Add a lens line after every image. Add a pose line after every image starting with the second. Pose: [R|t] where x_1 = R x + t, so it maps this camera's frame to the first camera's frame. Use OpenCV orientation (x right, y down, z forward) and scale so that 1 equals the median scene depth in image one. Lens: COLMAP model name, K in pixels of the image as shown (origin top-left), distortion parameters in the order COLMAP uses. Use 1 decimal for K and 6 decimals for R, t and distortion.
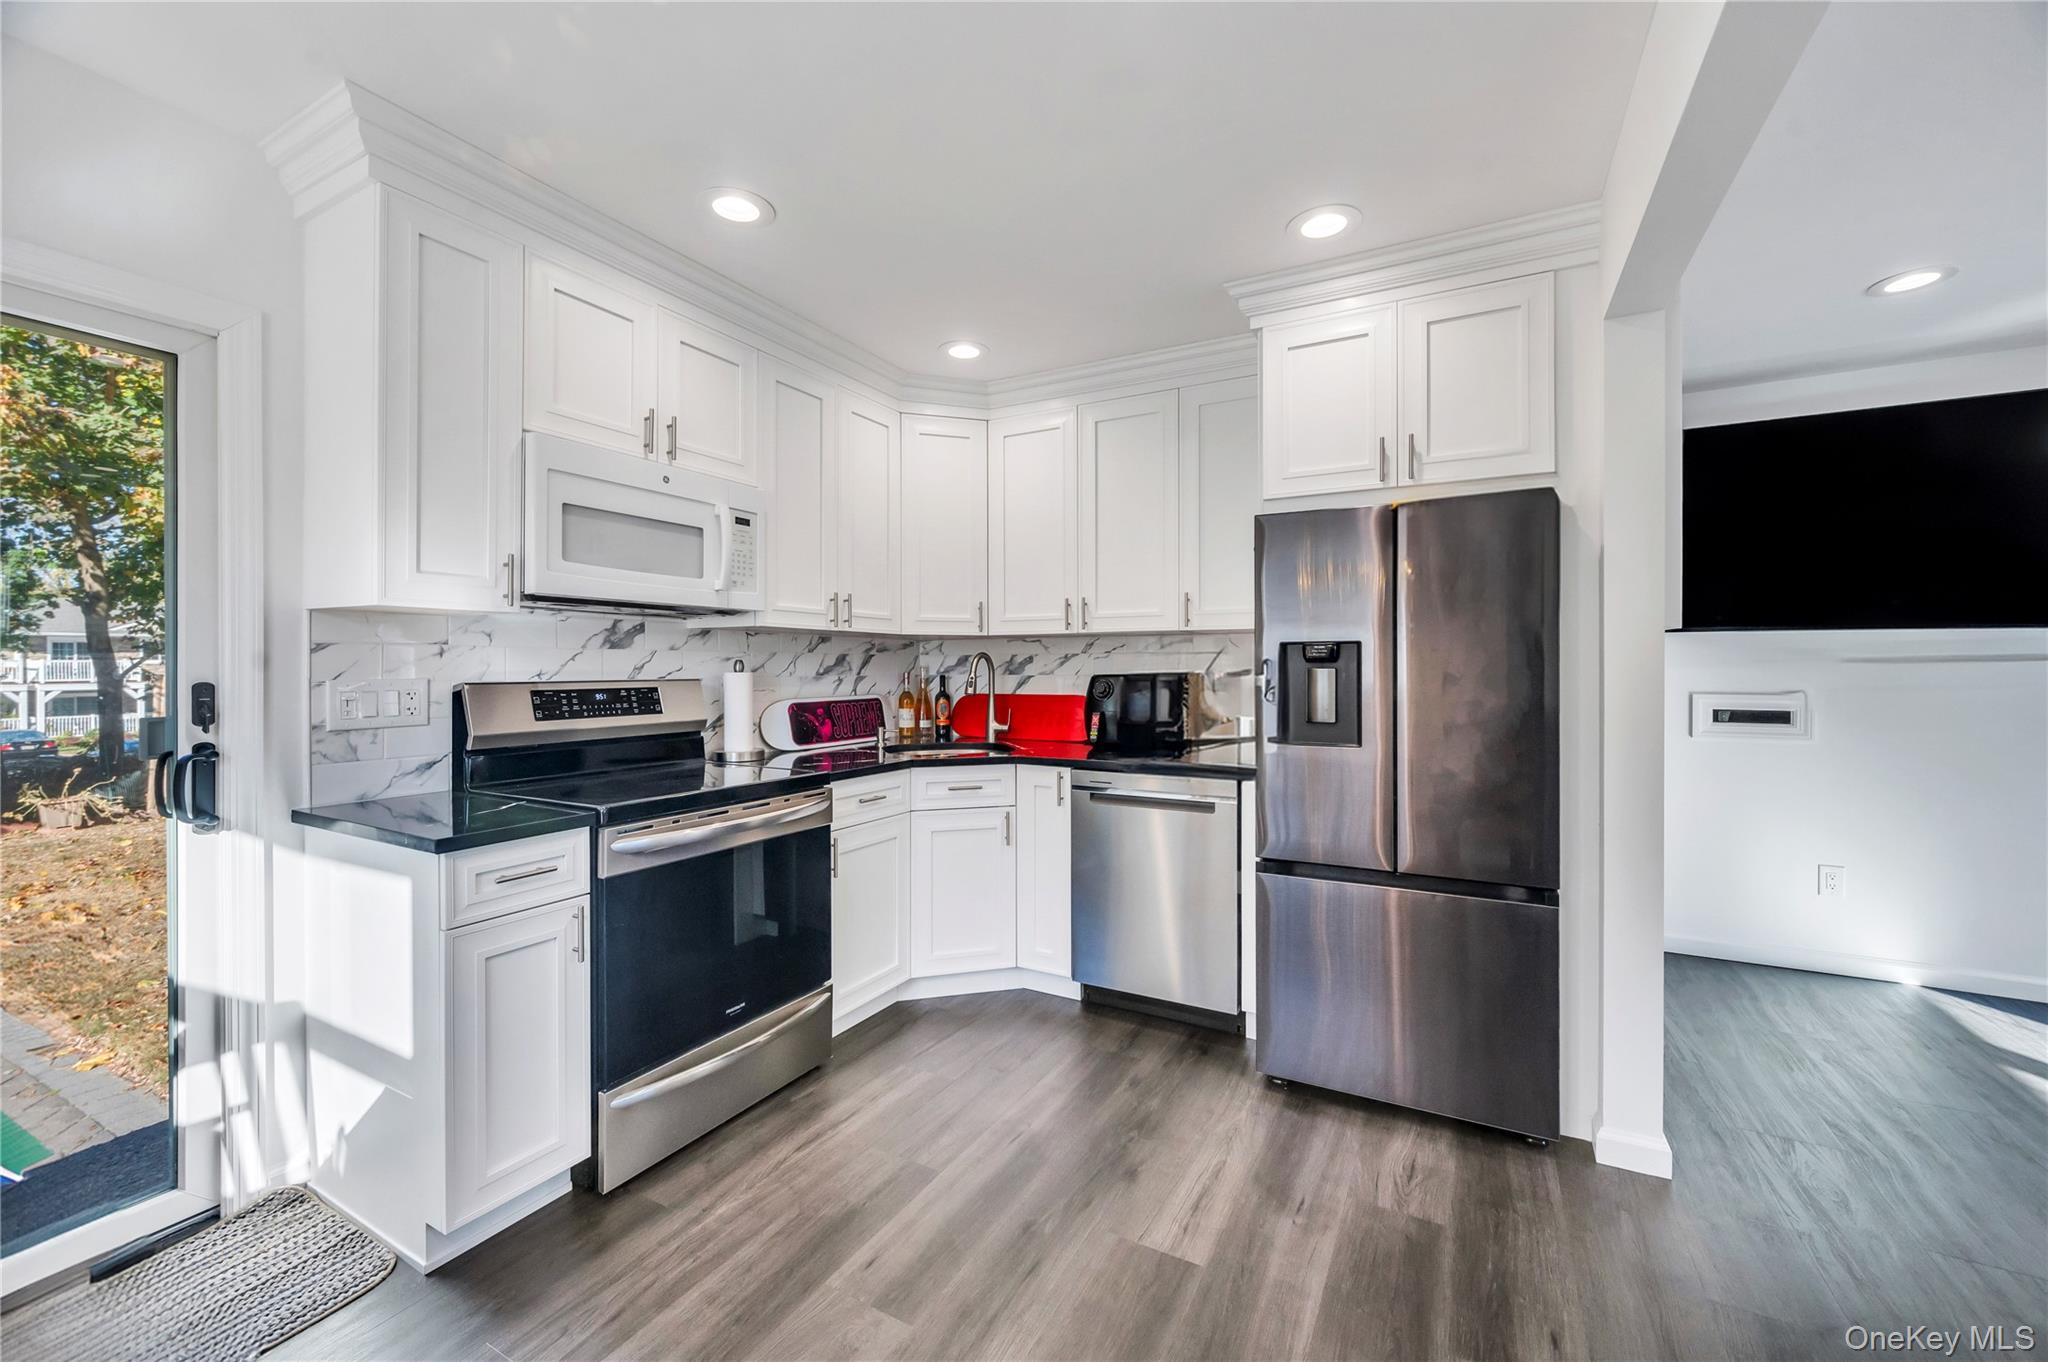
lens RADIAL K [[815.3, 0, 1020.2], [0, 815.3, 664.4], [0, 0, 1]] dist [-0.001615, -0.000144]
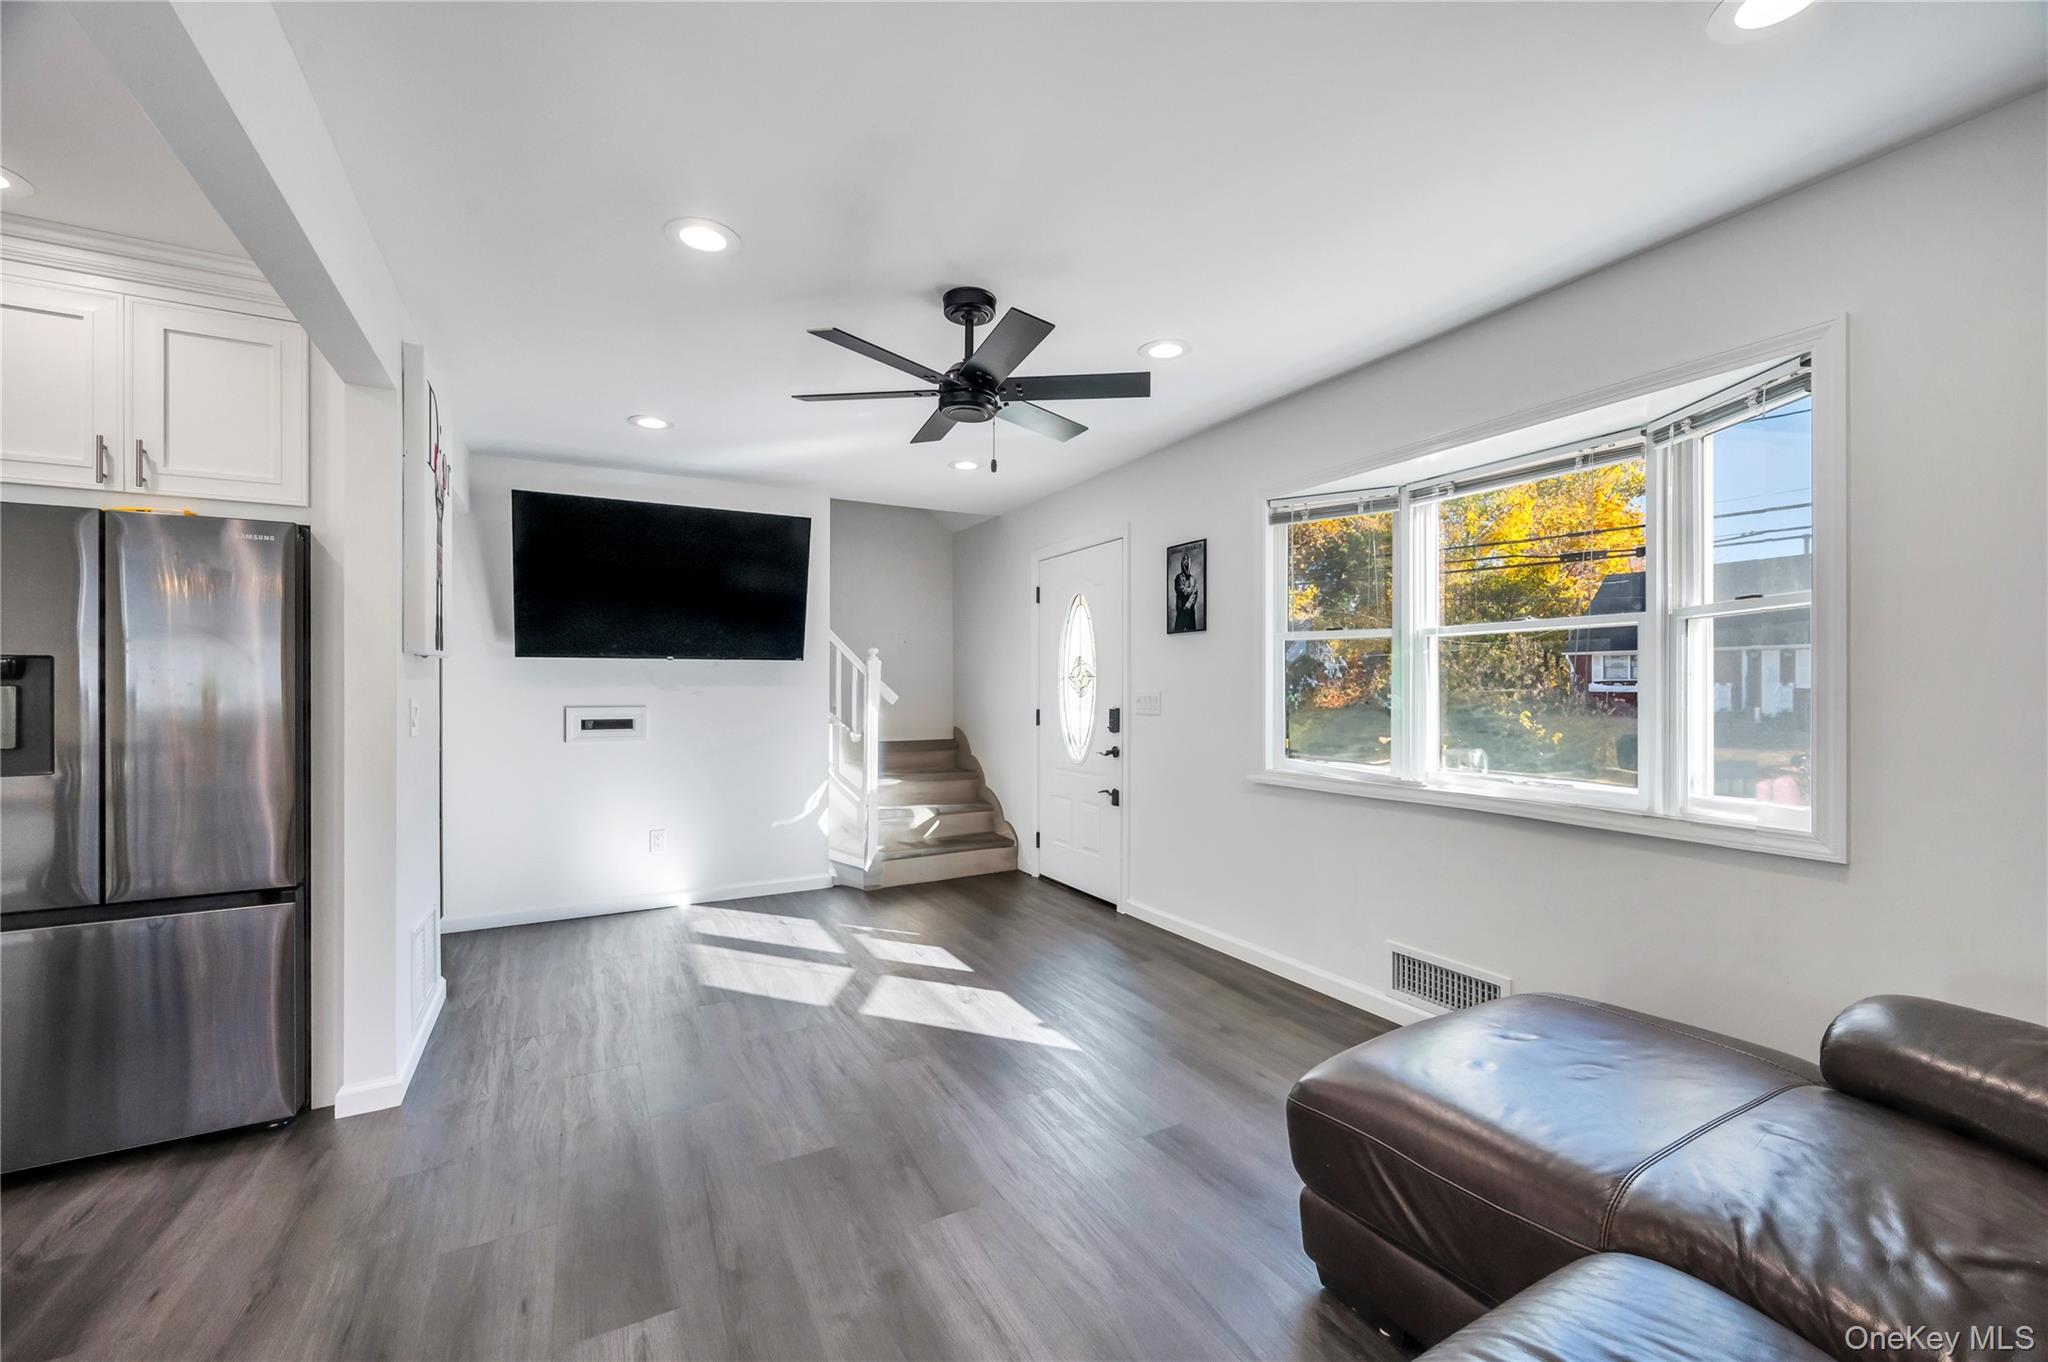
lens RADIAL K [[815.3, 0, 1021.3], [0, 815.3, 681.6], [0, 0, 1]] dist [-0.001615, -0.000144]
pose [[0.533799, 0.006486, 0.845586, 0.187400], [-0.002987, 0.999979, -0.005785, 0.002034], [-0.845606, 0.000562, 0.533807, -0.310680]]
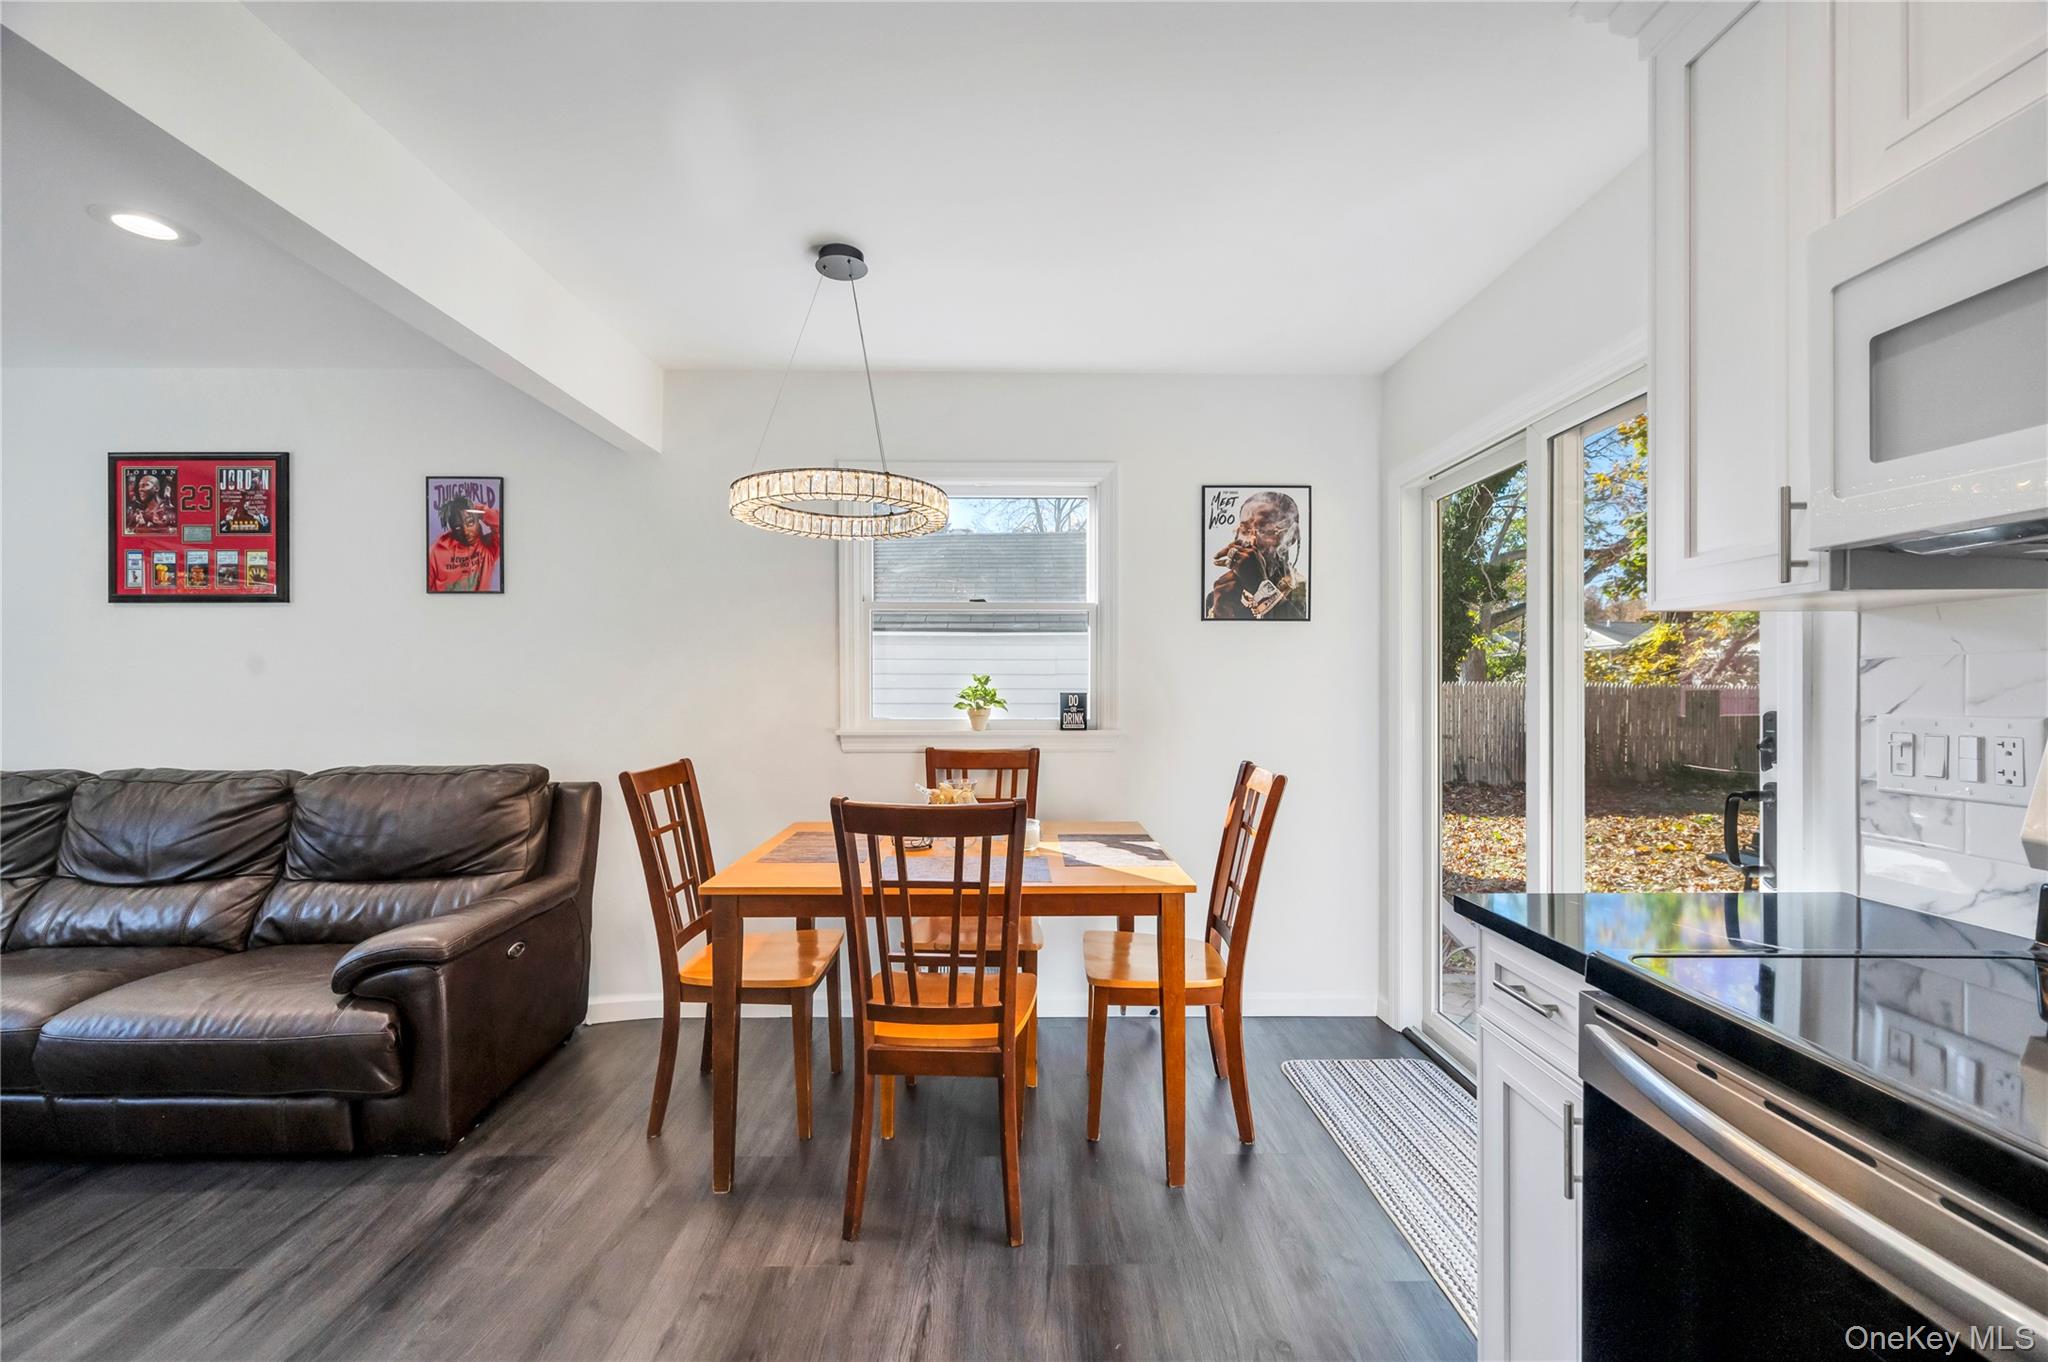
lens RADIAL K [[815.3, 0, 1012.2], [0, 815.3, 687.9], [0, 0, 1]] dist [-0.001615, -0.000144]
pose [[-0.867598, -0.002409, -0.497260, 0.065440], [0.001306, 0.999974, -0.007124, 0.001517], [0.497264, -0.006831, -0.867572, 0.862670]]
